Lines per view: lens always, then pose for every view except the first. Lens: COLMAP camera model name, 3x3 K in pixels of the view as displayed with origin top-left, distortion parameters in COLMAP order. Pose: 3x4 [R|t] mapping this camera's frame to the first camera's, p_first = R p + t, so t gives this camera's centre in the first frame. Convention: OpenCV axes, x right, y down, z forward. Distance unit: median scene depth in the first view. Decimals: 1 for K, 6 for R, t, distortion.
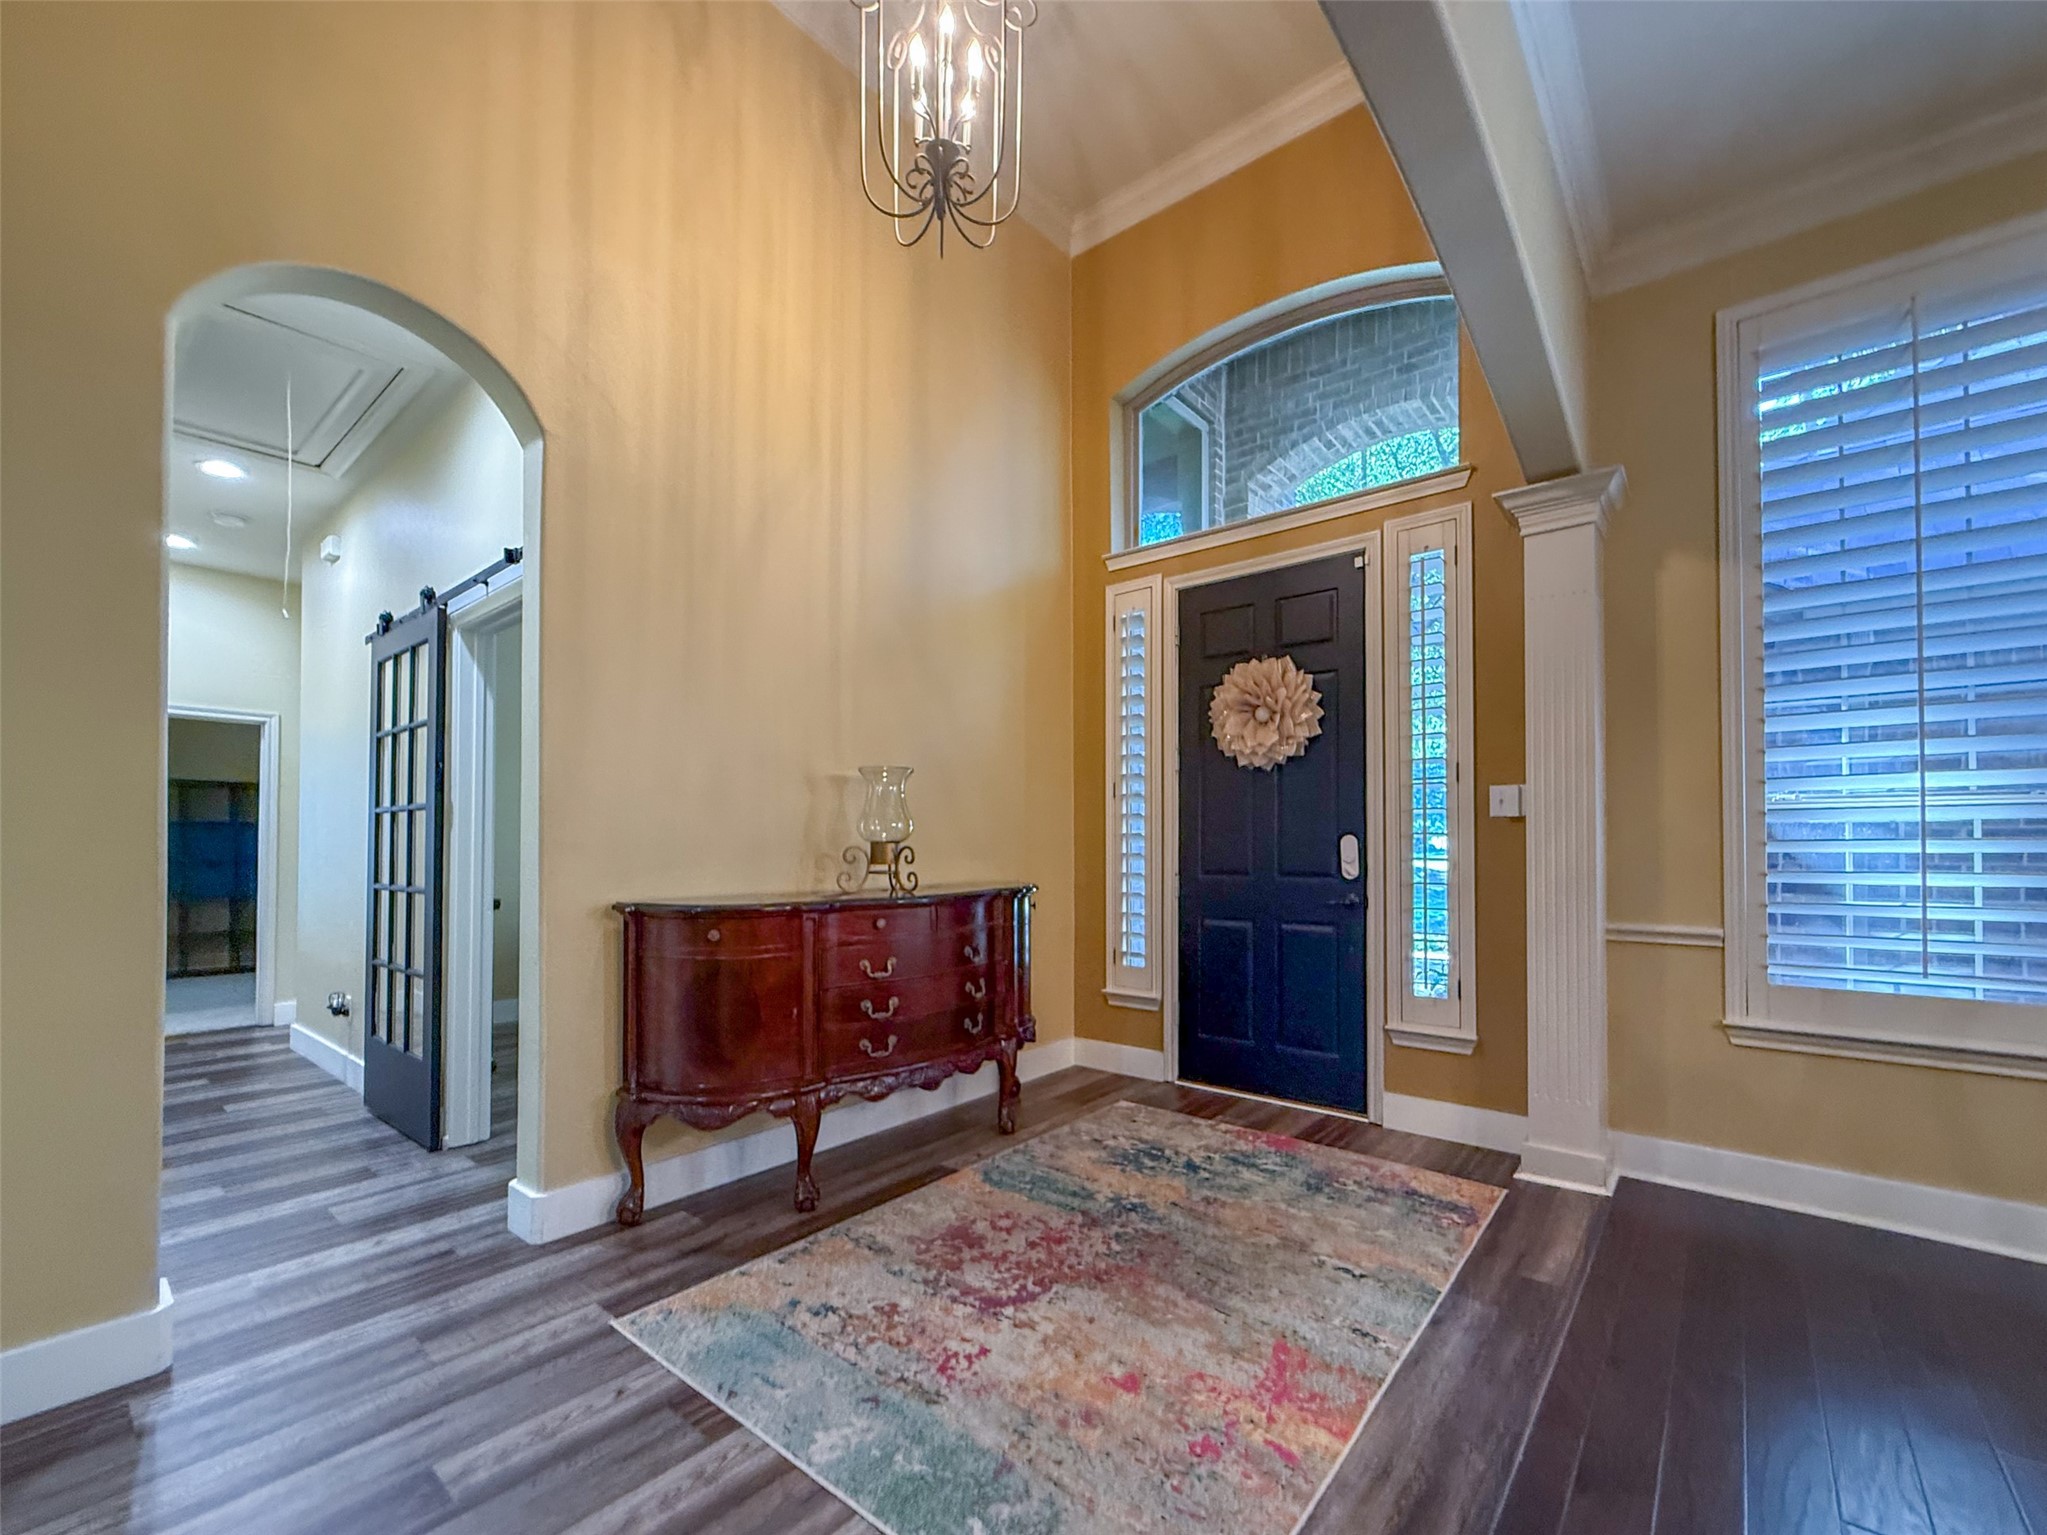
lens RADIAL K [[845.1, 0, 1021.1], [0, 845.1, 836.3], [0, 0, 1]] dist [-0.003409, -0.001300]
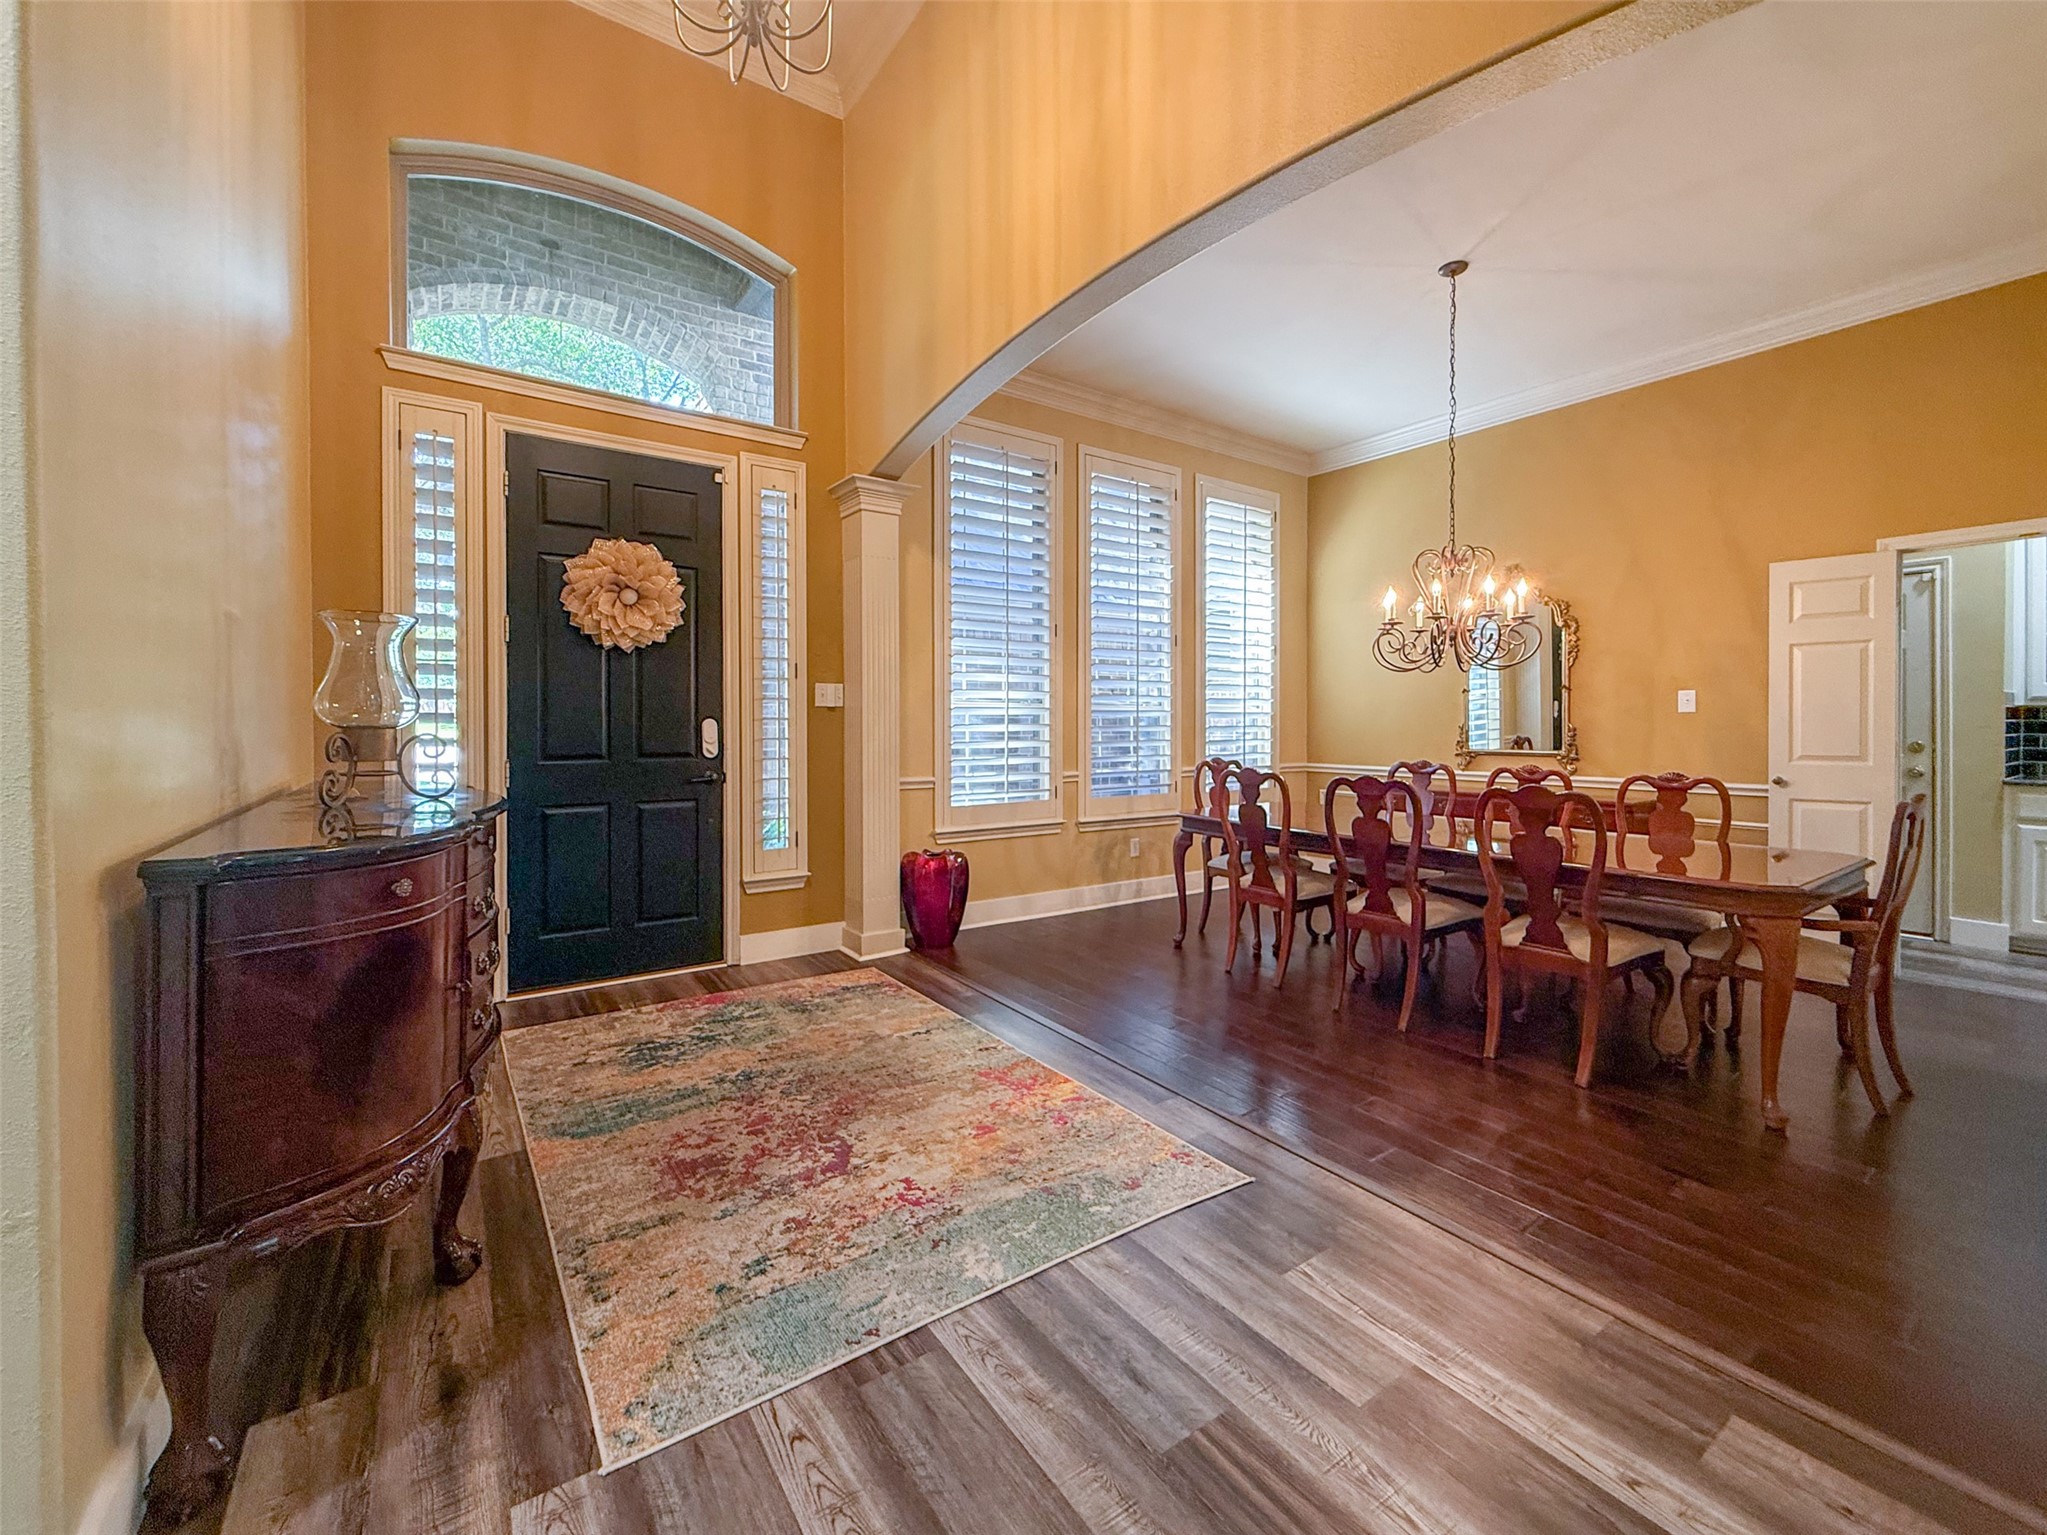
lens RADIAL K [[845.1, 0, 1020.7], [0, 845.1, 725.8], [0, 0, 1]] dist [-0.003409, -0.001300]
pose [[0.263715, -0.002957, 0.964596, -0.774868], [-0.013591, 0.999885, 0.006781, -0.006391], [-0.964505, -0.014898, 0.263645, 0.398674]]
